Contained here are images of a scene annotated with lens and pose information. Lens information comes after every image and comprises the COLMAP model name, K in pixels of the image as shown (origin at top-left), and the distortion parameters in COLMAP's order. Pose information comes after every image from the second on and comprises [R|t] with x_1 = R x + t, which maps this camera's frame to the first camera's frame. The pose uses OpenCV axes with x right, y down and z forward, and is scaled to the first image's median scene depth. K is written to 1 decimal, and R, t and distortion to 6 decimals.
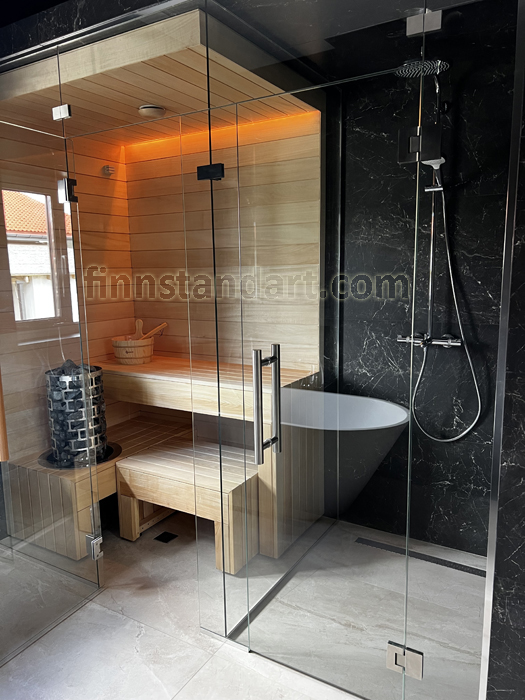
lens RADIAL K [[526.0, 0, 258.3], [0, 526.0, 355.1], [0, 0, 1]] dist [0.070051, -0.092171]
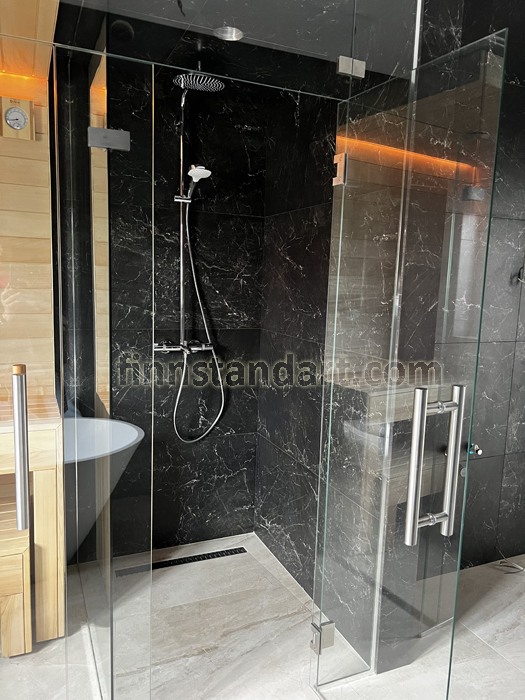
lens RADIAL K [[526.0, 0, 258.3], [0, 526.0, 355.1], [0, 0, 1]] dist [0.070051, -0.092171]
pose [[0.569595, -0.079931, 0.818030, -0.419932], [0.094748, 0.995011, 0.031251, -0.029254], [-0.816446, 0.059706, 0.574326, 0.289025]]
